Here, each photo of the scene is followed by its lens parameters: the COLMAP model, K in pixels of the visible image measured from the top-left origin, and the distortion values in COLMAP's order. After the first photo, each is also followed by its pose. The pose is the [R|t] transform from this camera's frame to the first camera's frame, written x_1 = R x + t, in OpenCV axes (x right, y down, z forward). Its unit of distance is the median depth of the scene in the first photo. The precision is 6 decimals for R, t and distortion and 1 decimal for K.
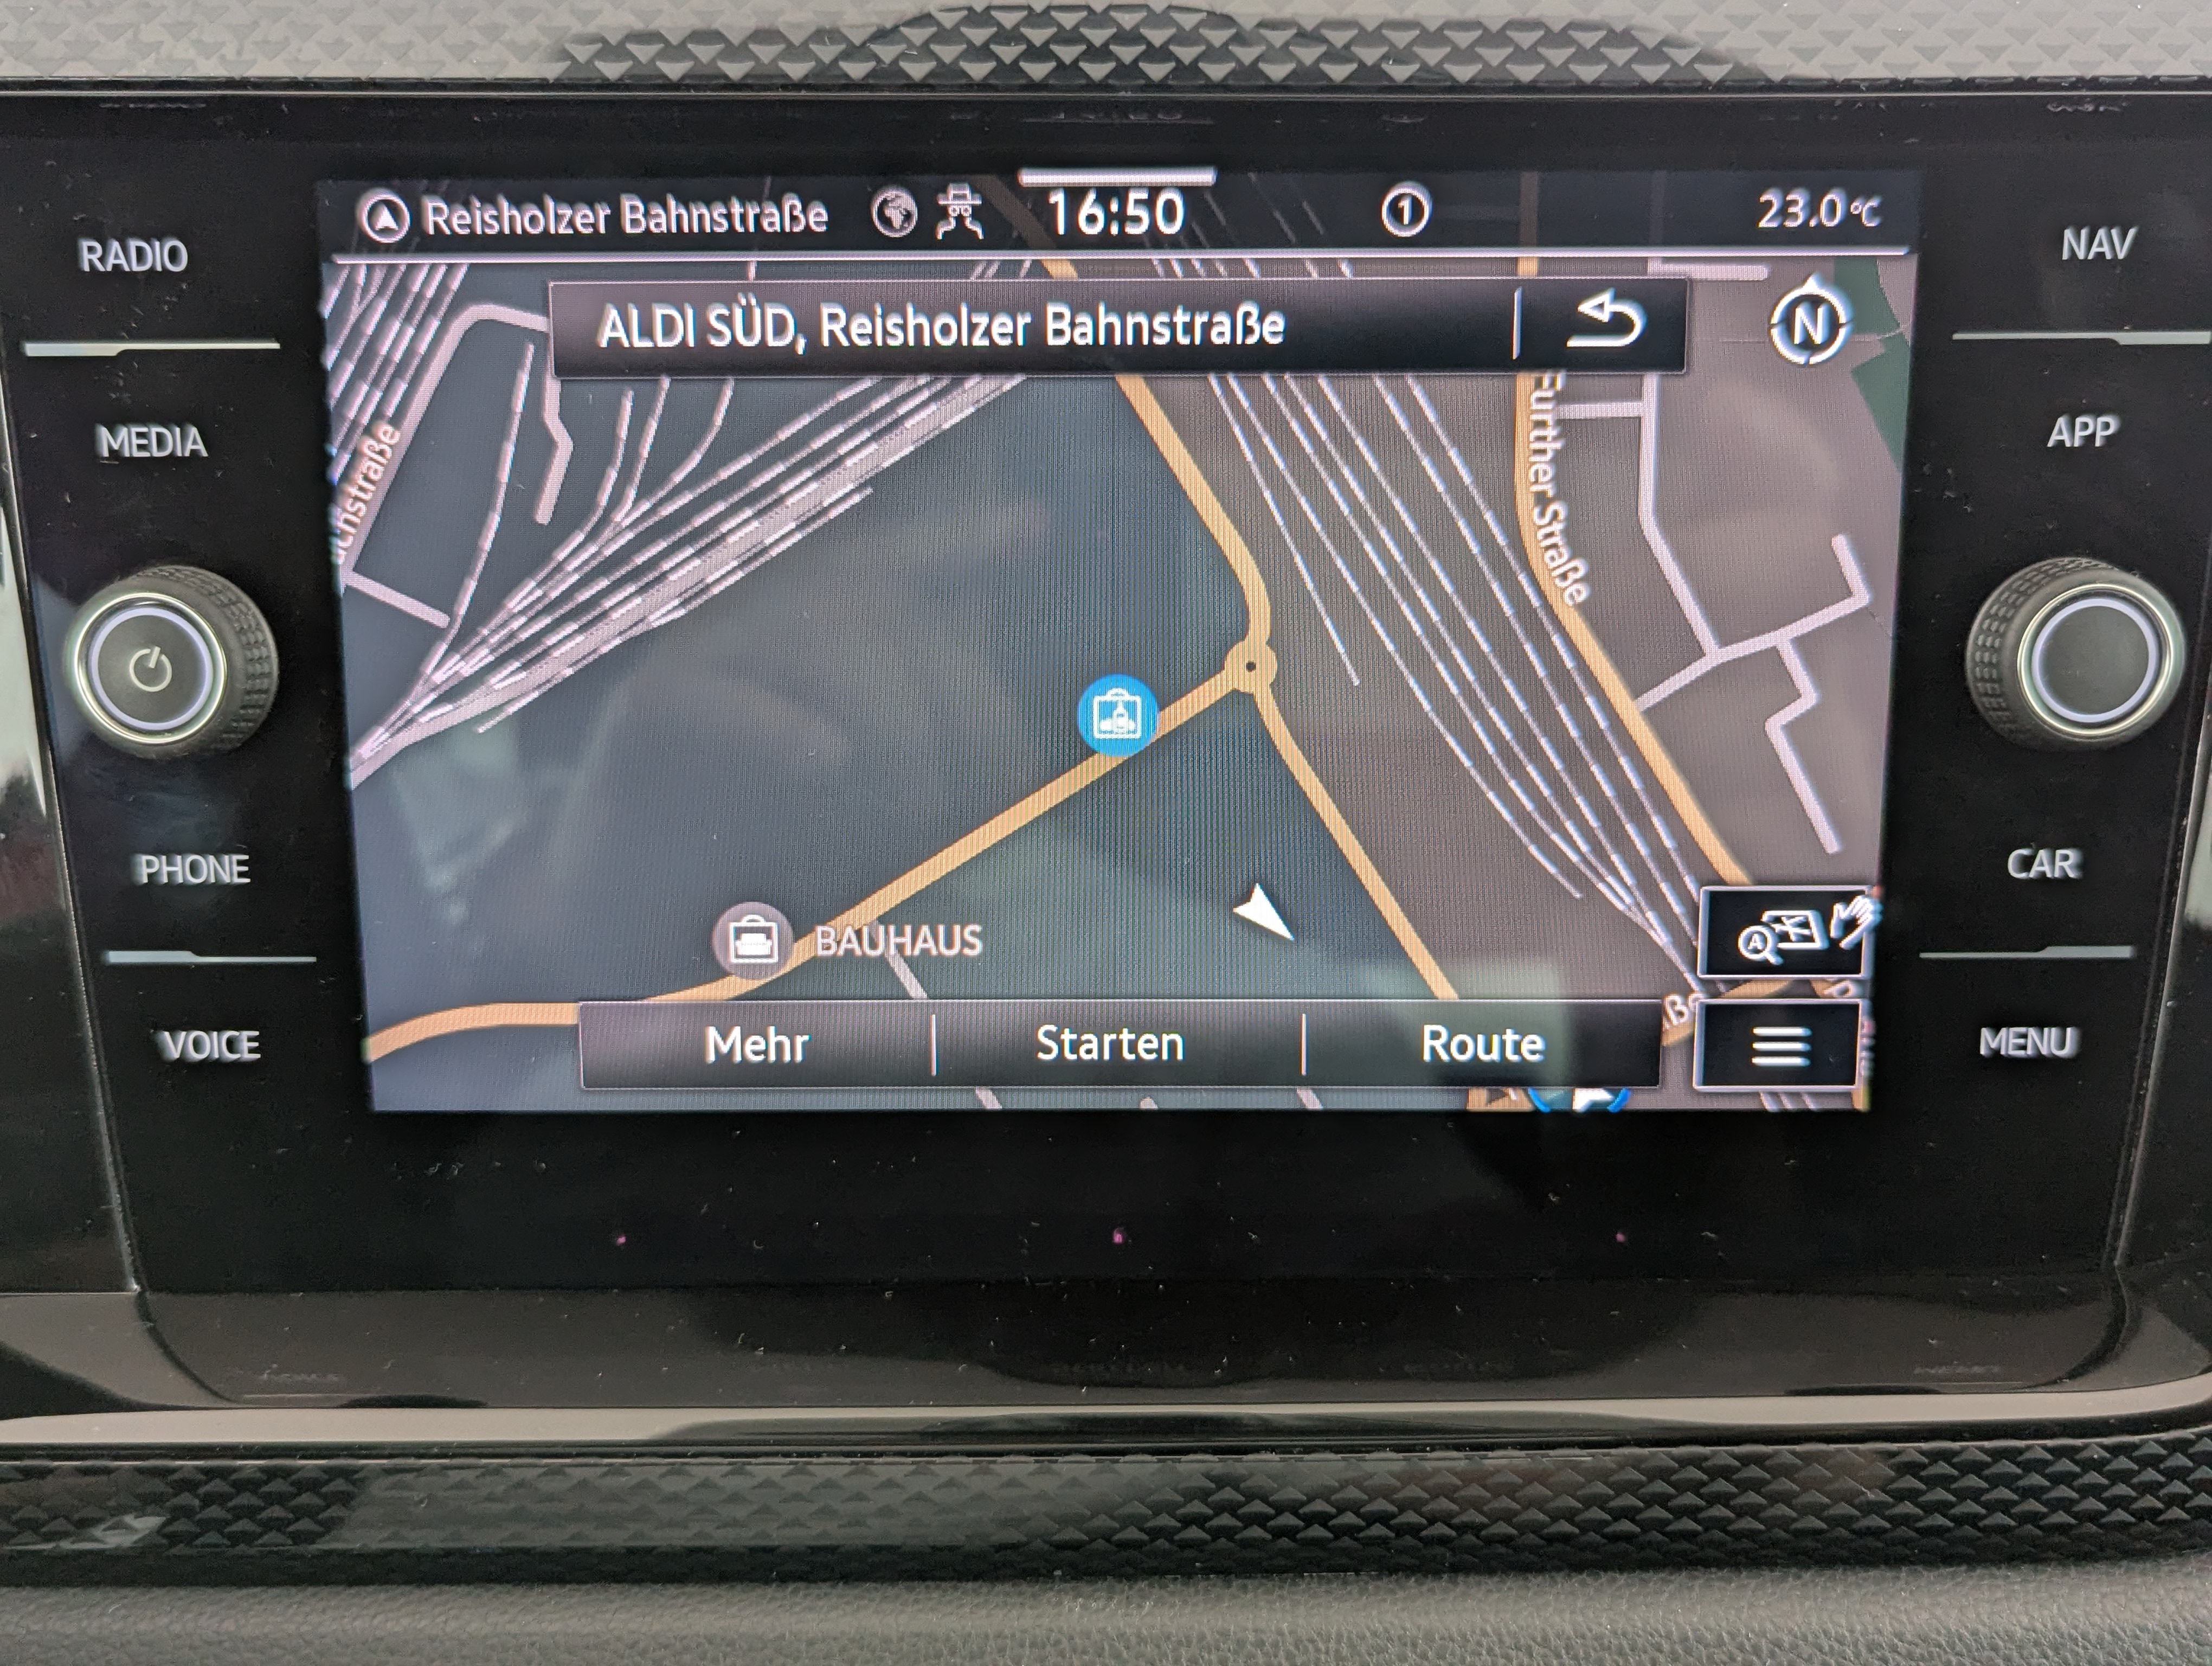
lens RADIAL K [[2082.7, 0, 1090.1], [0, 2082.7, 843.7], [0, 0, 1]] dist [0.002940, 0.000000]
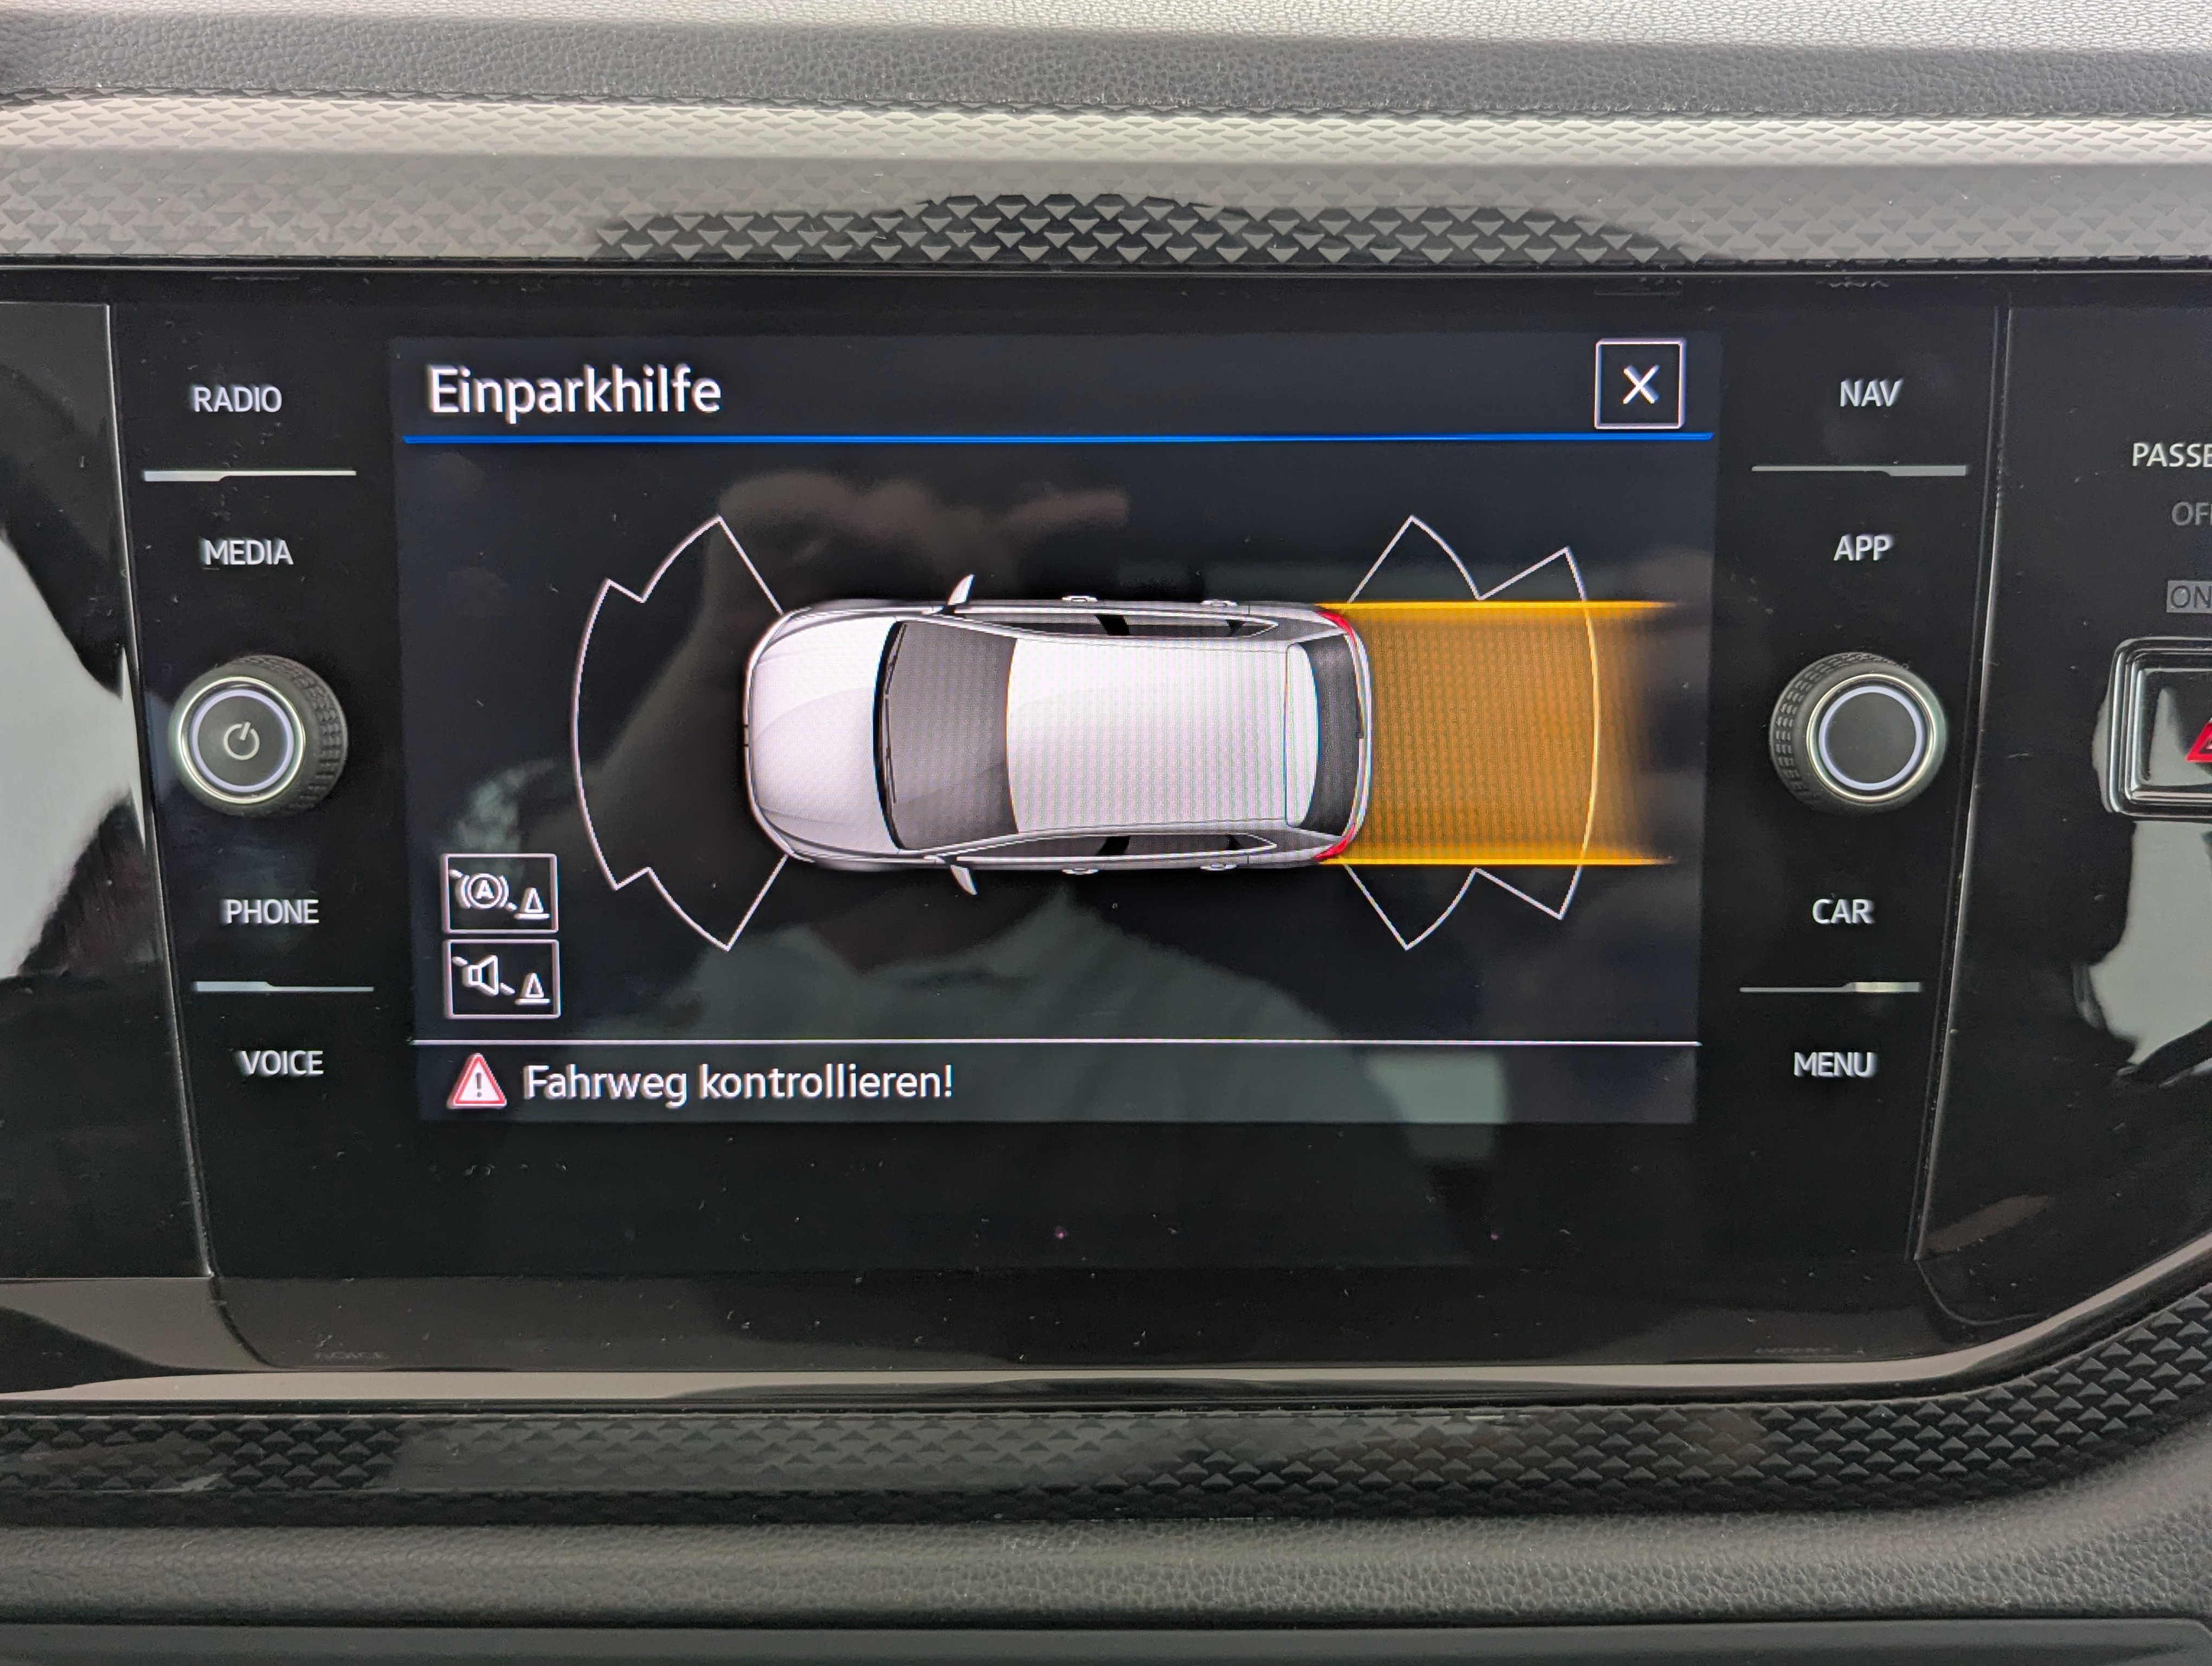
lens RADIAL K [[2082.7, 0, 1124.0], [0, 2082.7, 827.3], [0, 0, 1]] dist [0.002940, 0.000000]
pose [[0.999992, 0.002870, -0.002905, 0.057826], [-0.003037, 0.998238, -0.059257, 0.034638], [0.002730, 0.059266, 0.998239, -0.186468]]
